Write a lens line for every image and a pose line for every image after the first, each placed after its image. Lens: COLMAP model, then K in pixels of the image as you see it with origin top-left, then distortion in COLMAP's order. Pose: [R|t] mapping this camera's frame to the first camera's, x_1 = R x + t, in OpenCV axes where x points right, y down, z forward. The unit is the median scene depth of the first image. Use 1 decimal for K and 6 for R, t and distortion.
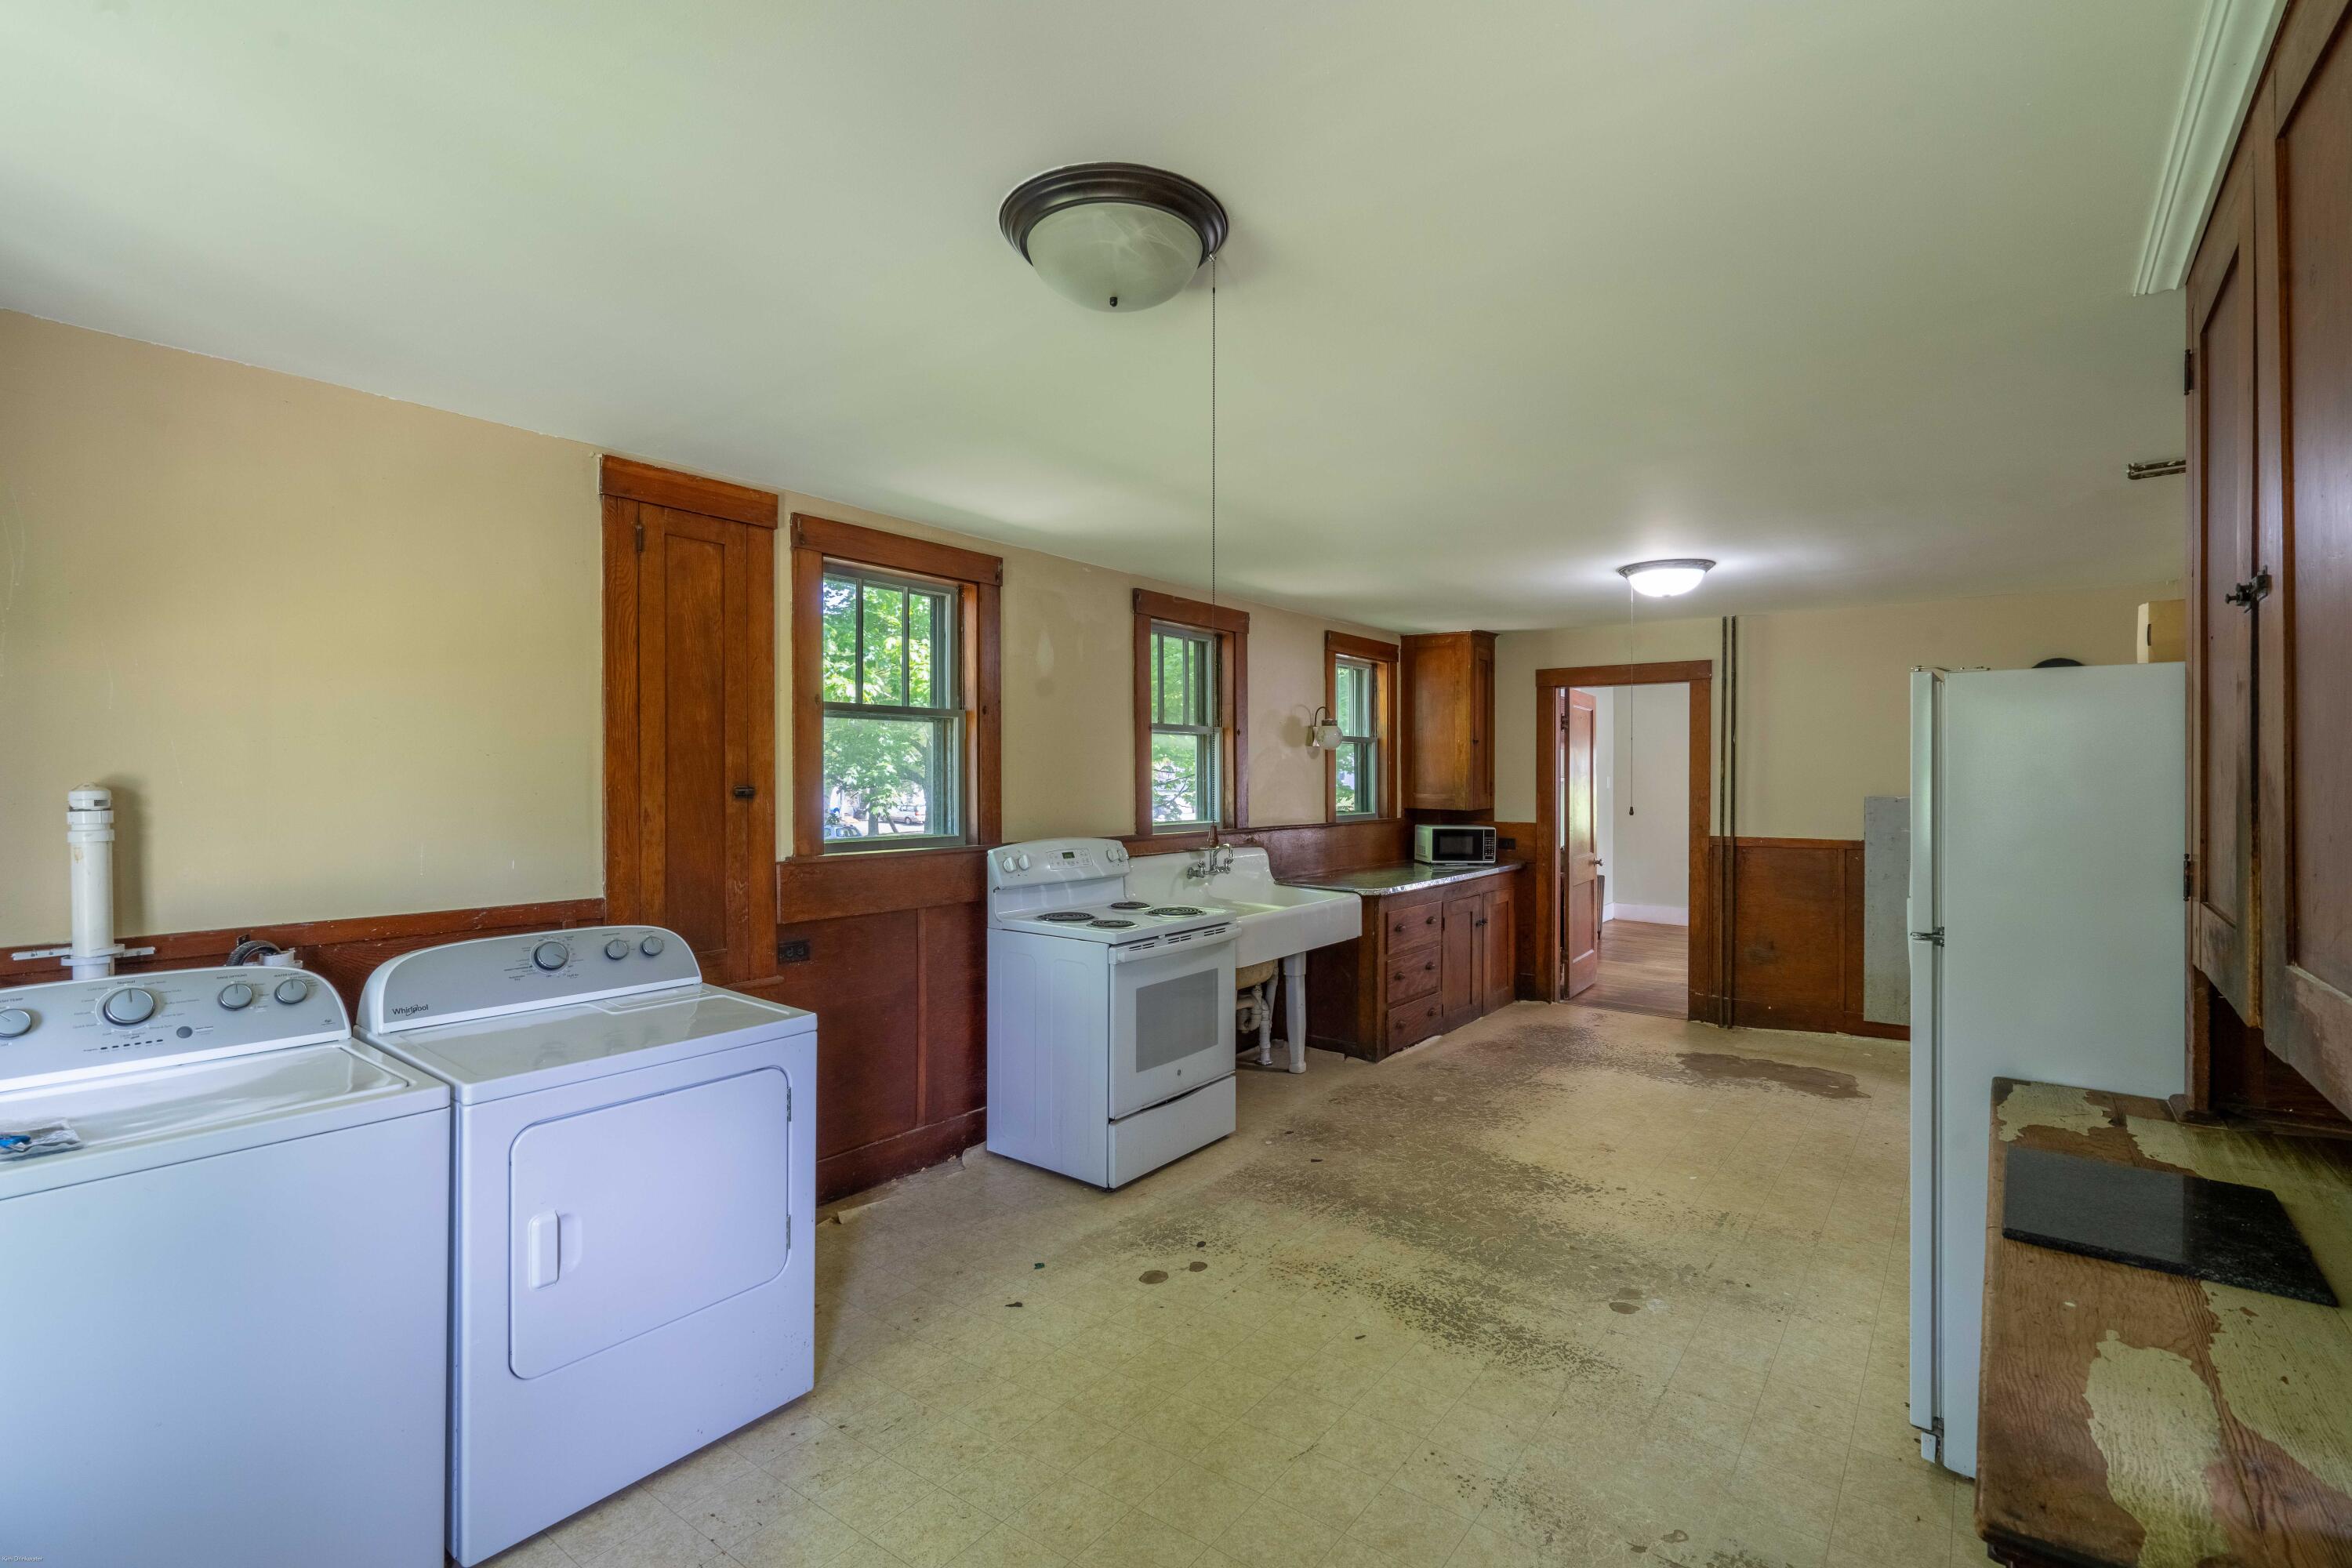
lens RADIAL K [[1057.3, 0, 1177.6], [0, 1057.3, 770.9], [0, 0, 1]] dist [-0.002362, -0.000250]
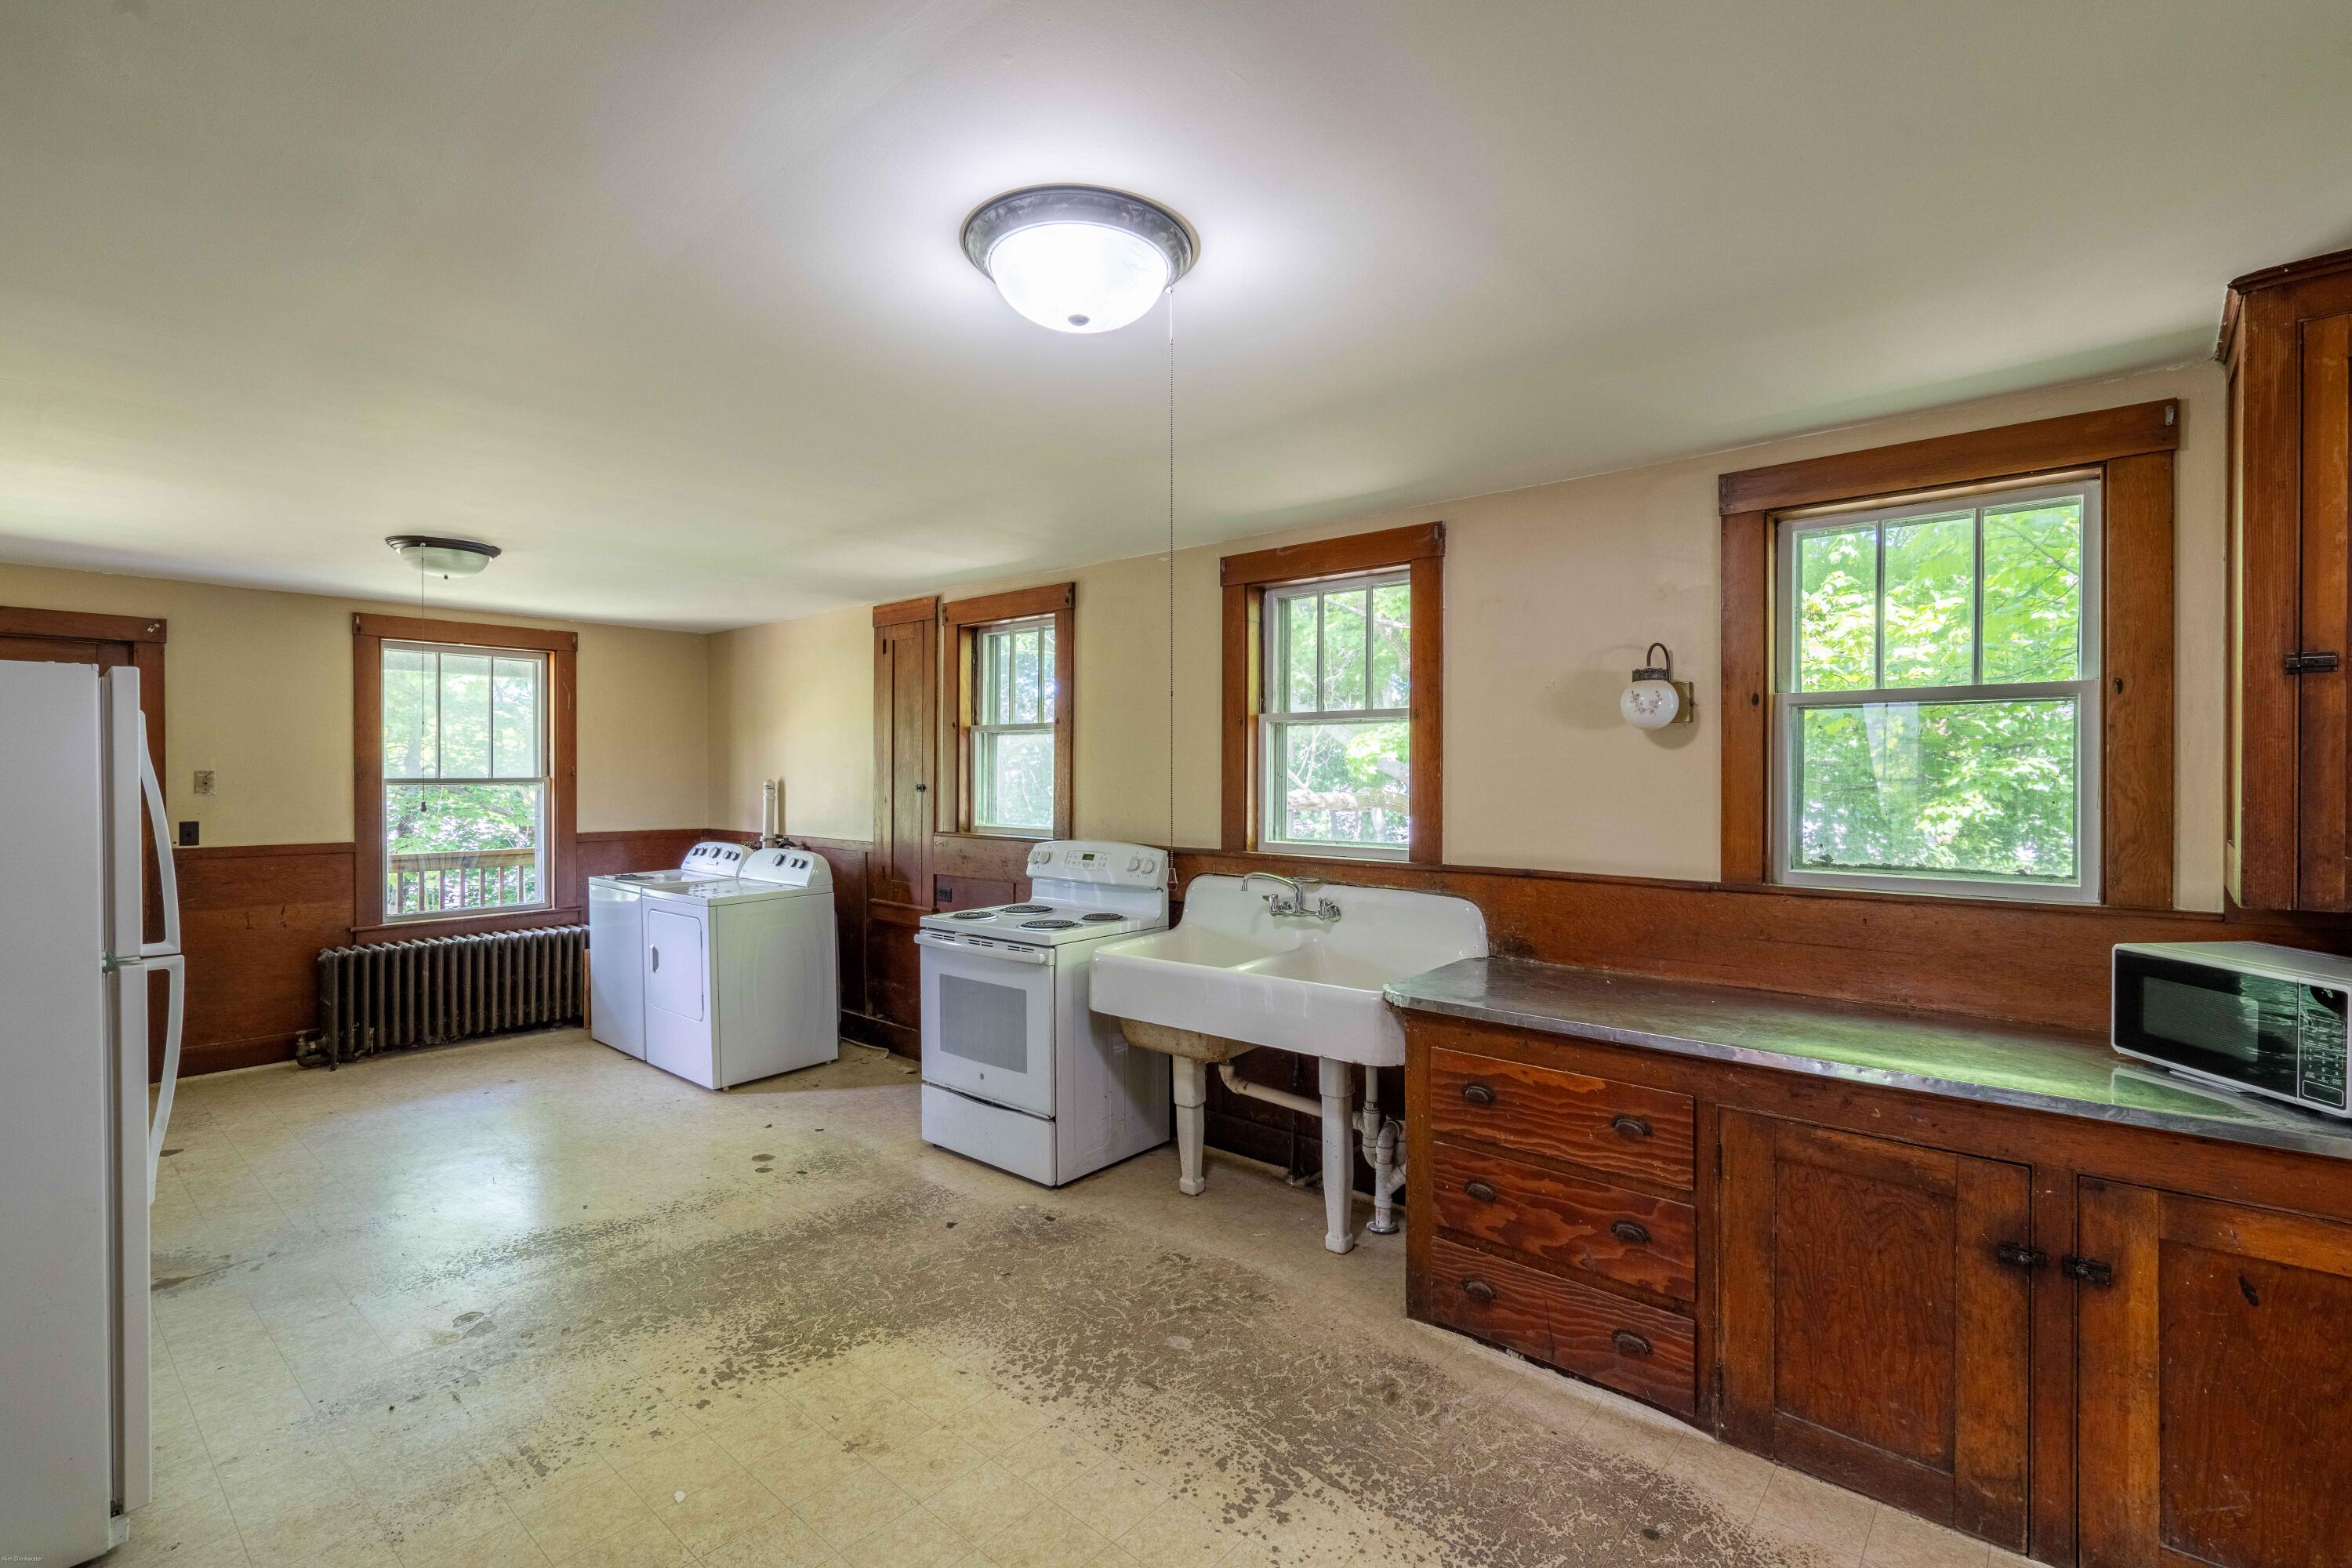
lens RADIAL K [[1057.3, 0, 1177.6], [0, 1057.3, 770.9], [0, 0, 1]] dist [-0.002362, -0.000250]
pose [[-0.053110, -0.002796, -0.998585, 0.993135], [0.003756, 0.999988, -0.003000, -0.000048], [0.998582, -0.003910, -0.053099, 1.240485]]
